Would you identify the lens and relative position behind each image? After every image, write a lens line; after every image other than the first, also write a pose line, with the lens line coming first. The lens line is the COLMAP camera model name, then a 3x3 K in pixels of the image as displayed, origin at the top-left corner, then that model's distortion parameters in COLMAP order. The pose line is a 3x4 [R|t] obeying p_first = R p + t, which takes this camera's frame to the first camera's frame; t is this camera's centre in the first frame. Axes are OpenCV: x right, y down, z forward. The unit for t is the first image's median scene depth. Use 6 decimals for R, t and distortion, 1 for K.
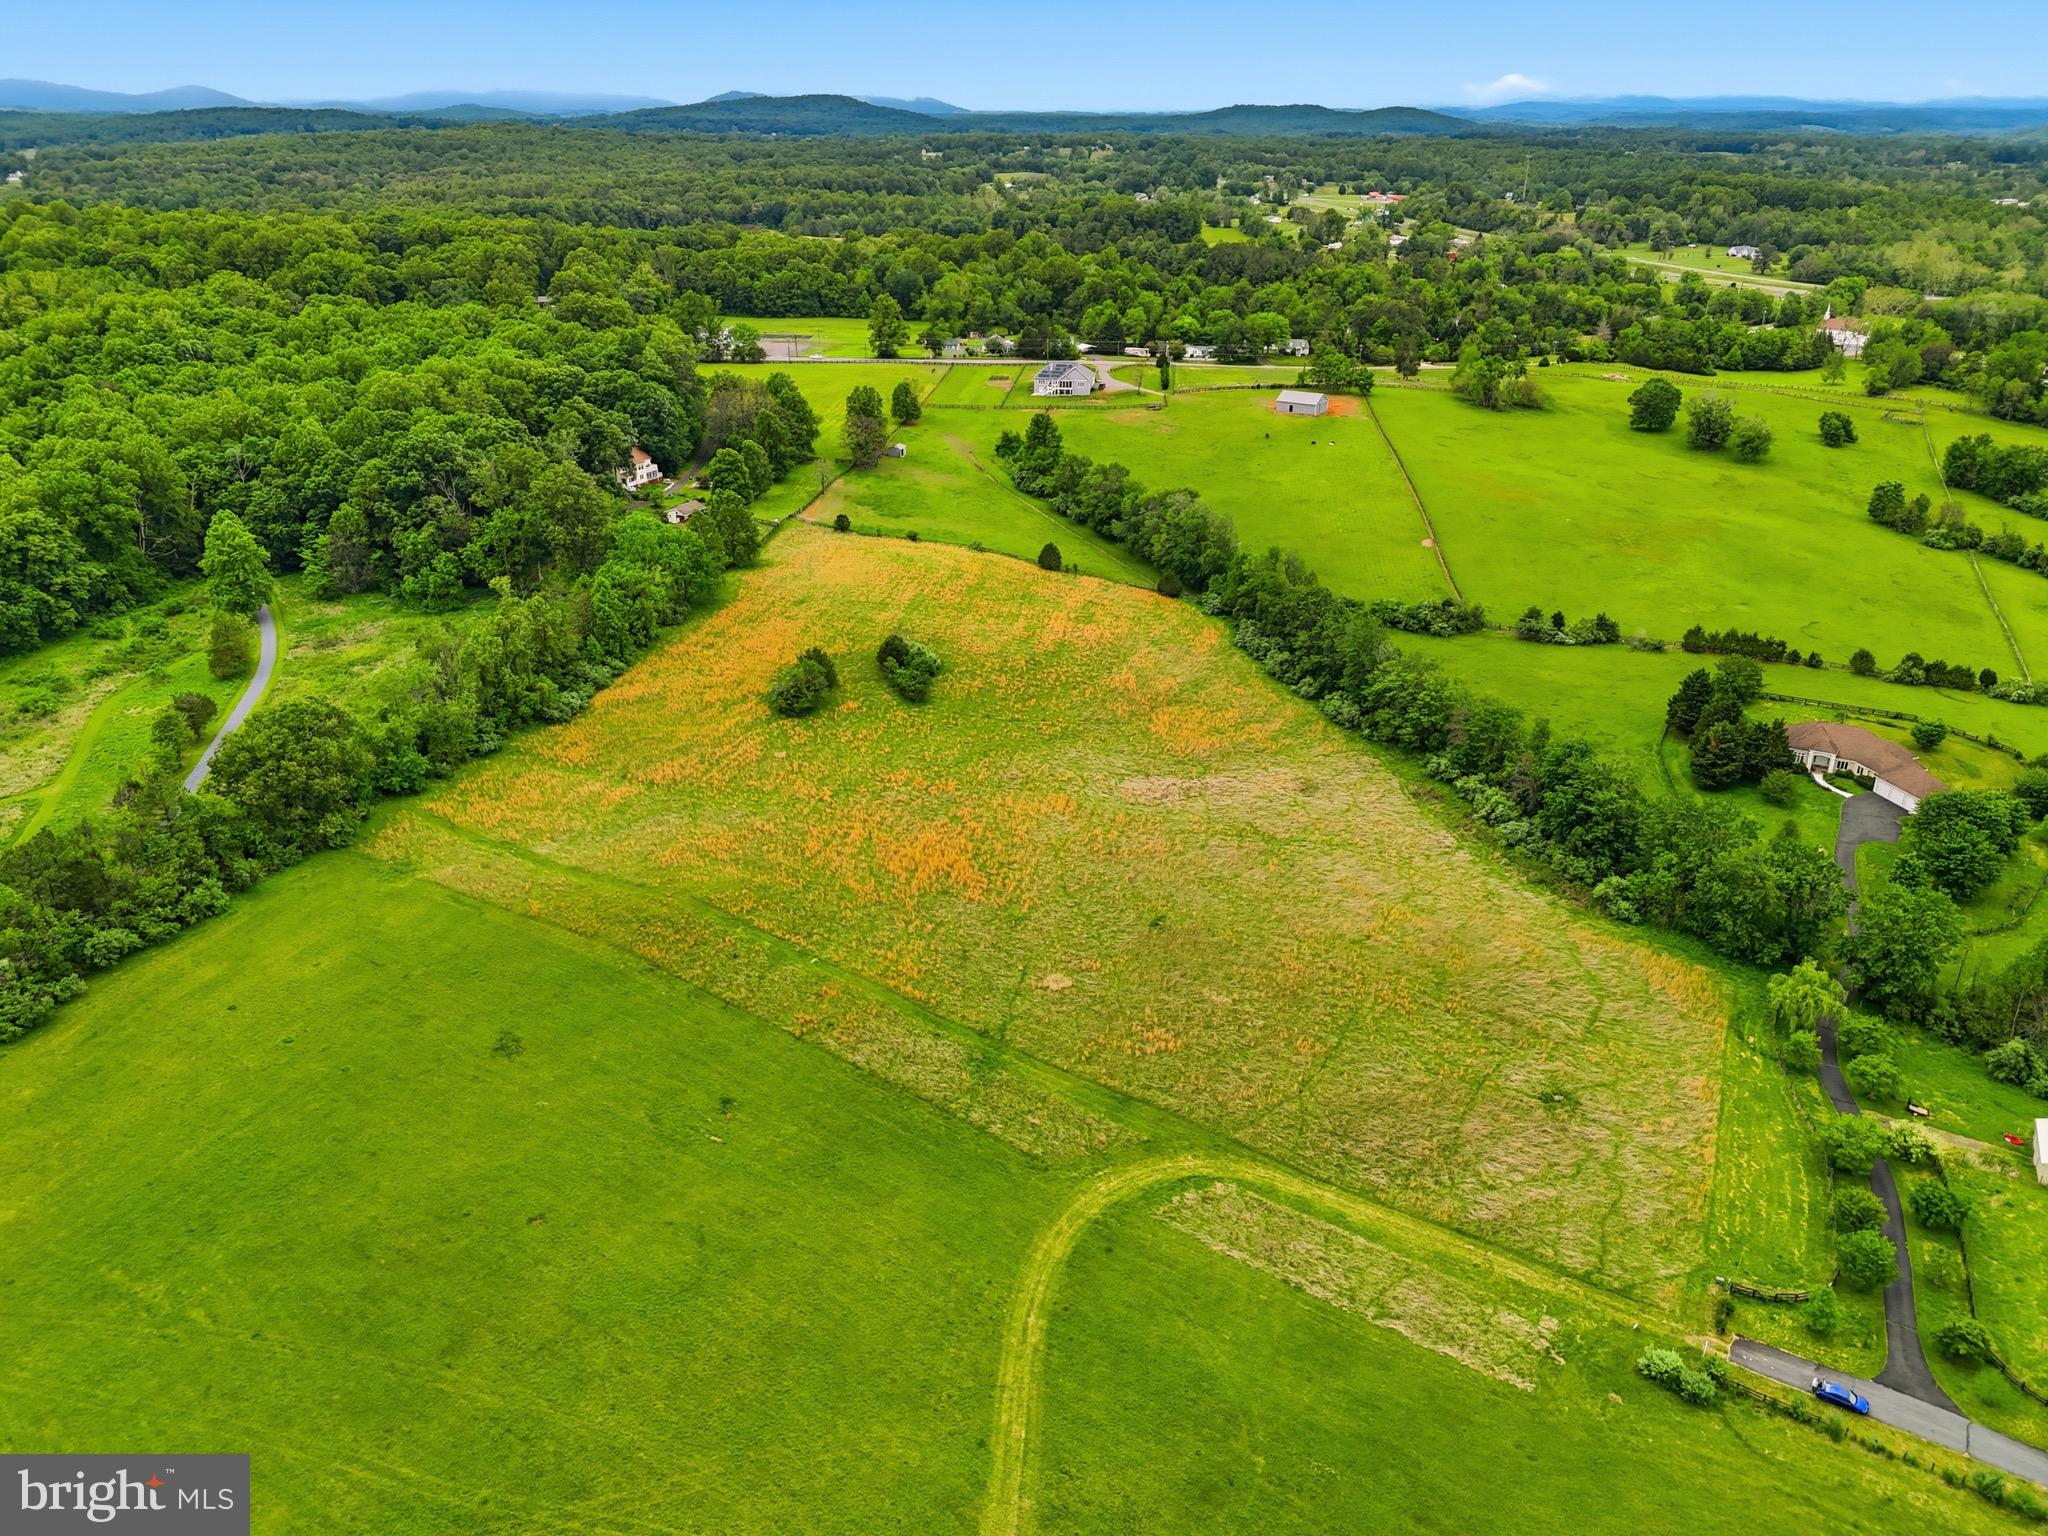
lens RADIAL K [[1495.9, 0, 1024.0], [0, 1495.9, 768.0], [0, 0, 1]] dist [0.075313, -0.068433]
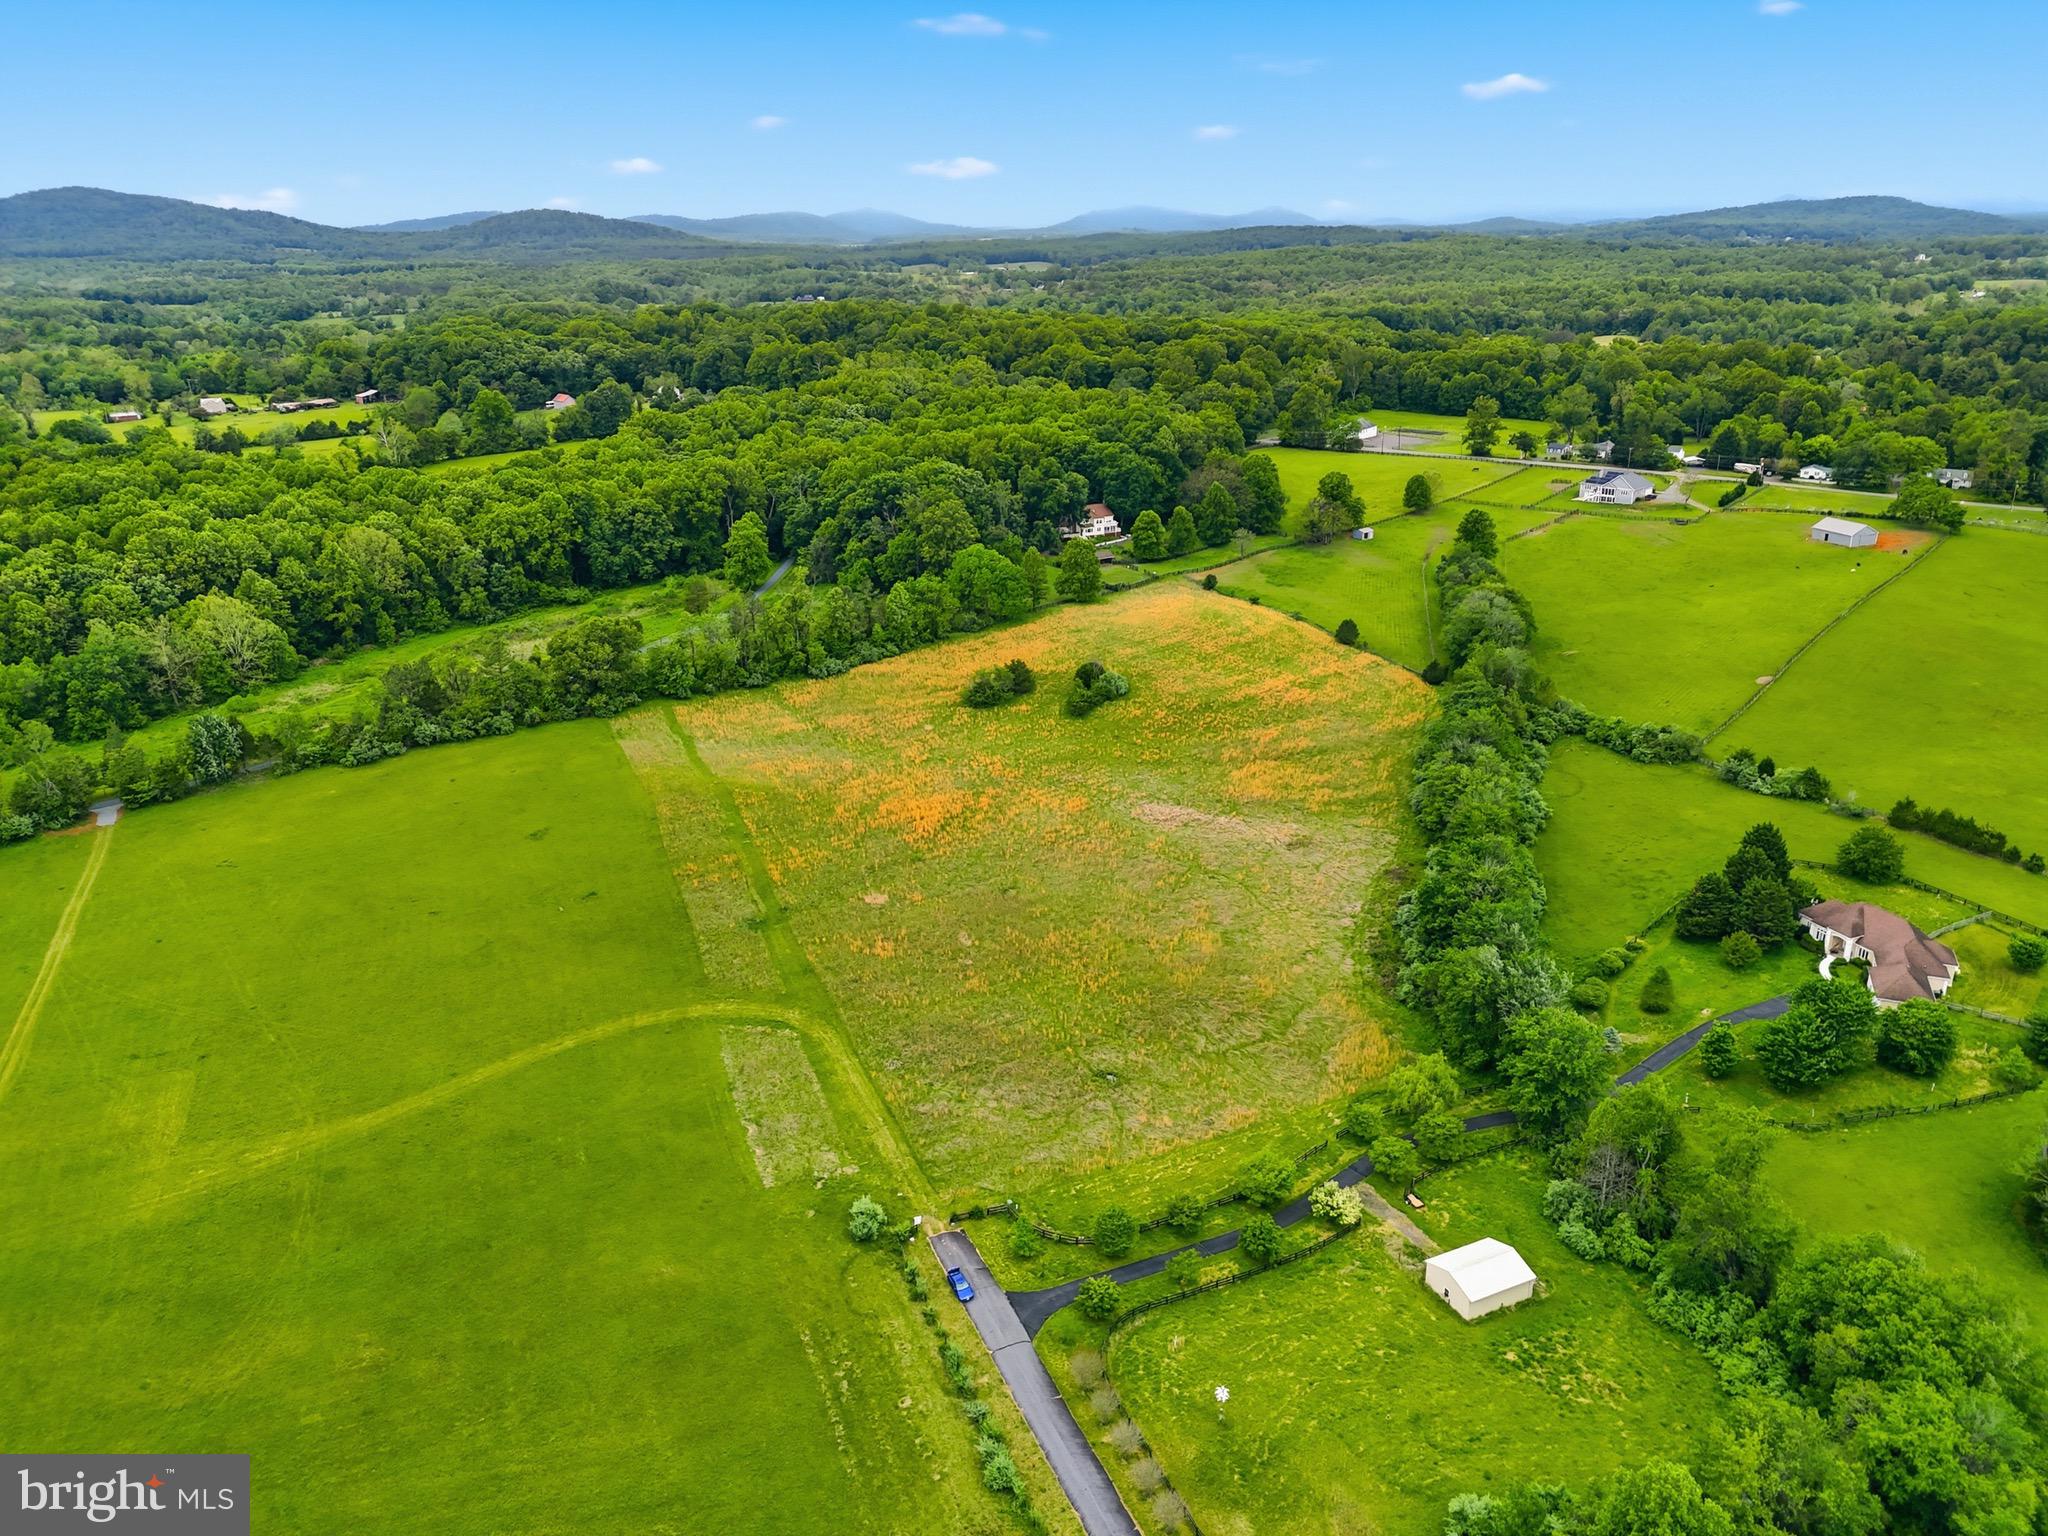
lens RADIAL K [[1493.8, 0, 1022.9], [0, 1493.8, 765.1], [0, 0, 1]] dist [0.077523, -0.071405]
pose [[0.808067, 0.190346, -0.557491, 0.600397], [-0.225261, 0.974279, 0.006143, -0.003847], [0.544321, 0.120617, 0.830160, -0.007139]]
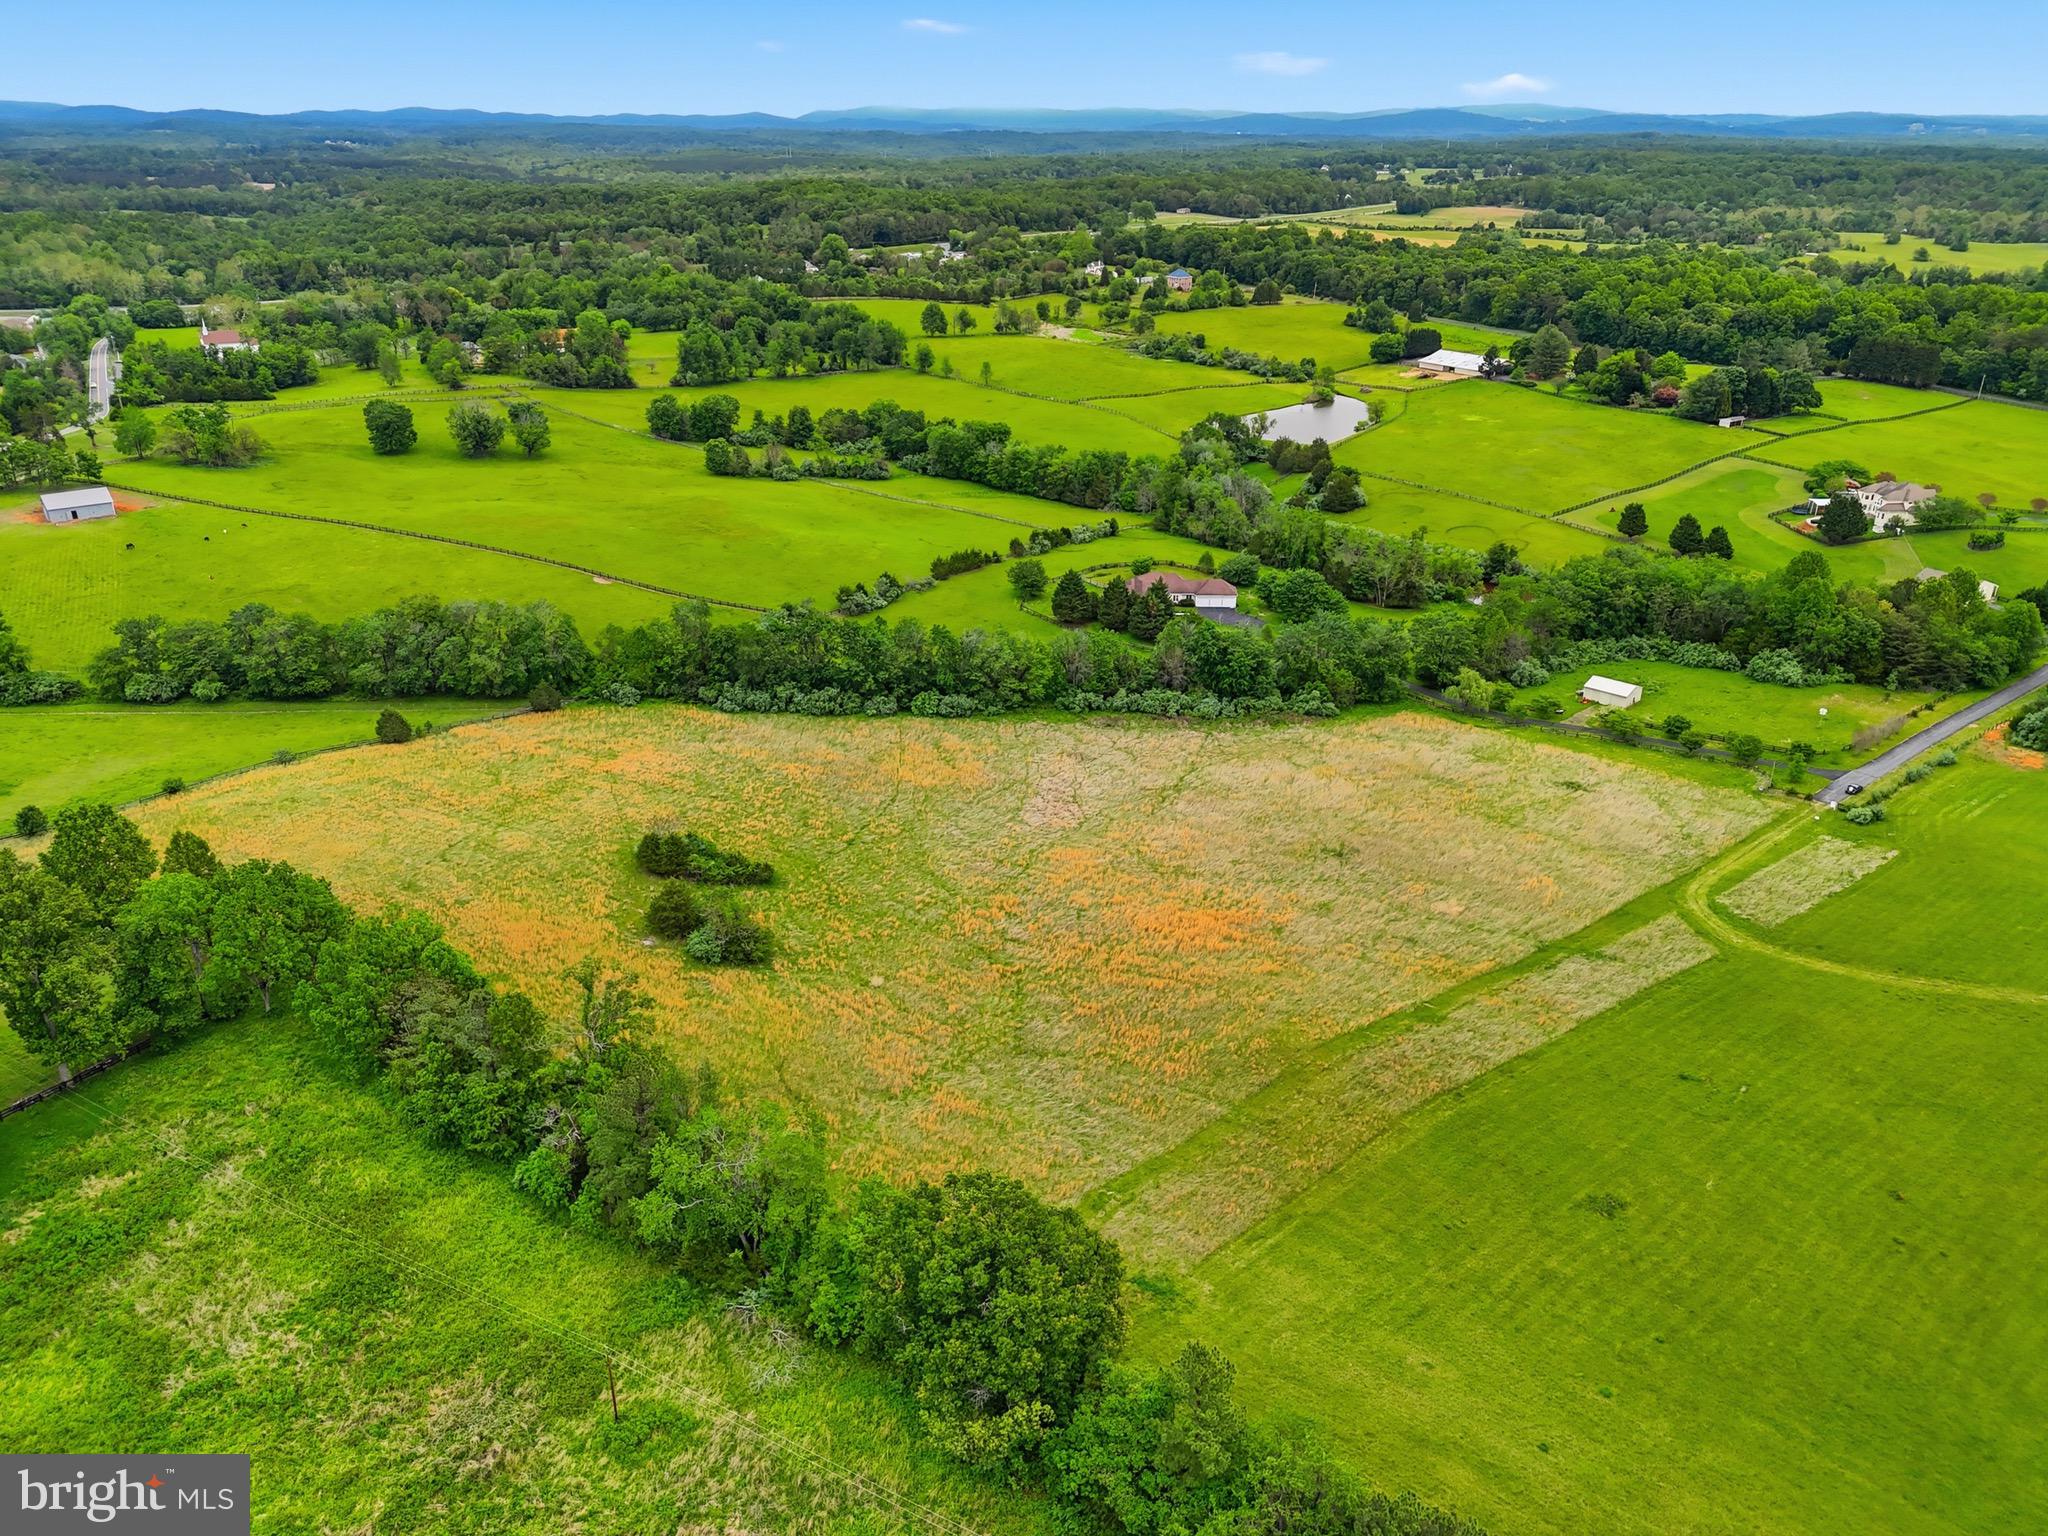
lens RADIAL K [[1495.9, 0, 1024.0], [0, 1495.9, 768.0], [0, 0, 1]] dist [0.075313, -0.068433]
pose [[0.289504, -0.383538, 0.876976, -0.741737], [0.386432, 0.885058, 0.259505, -0.264238], [-0.875704, 0.263764, 0.404439, 0.585757]]
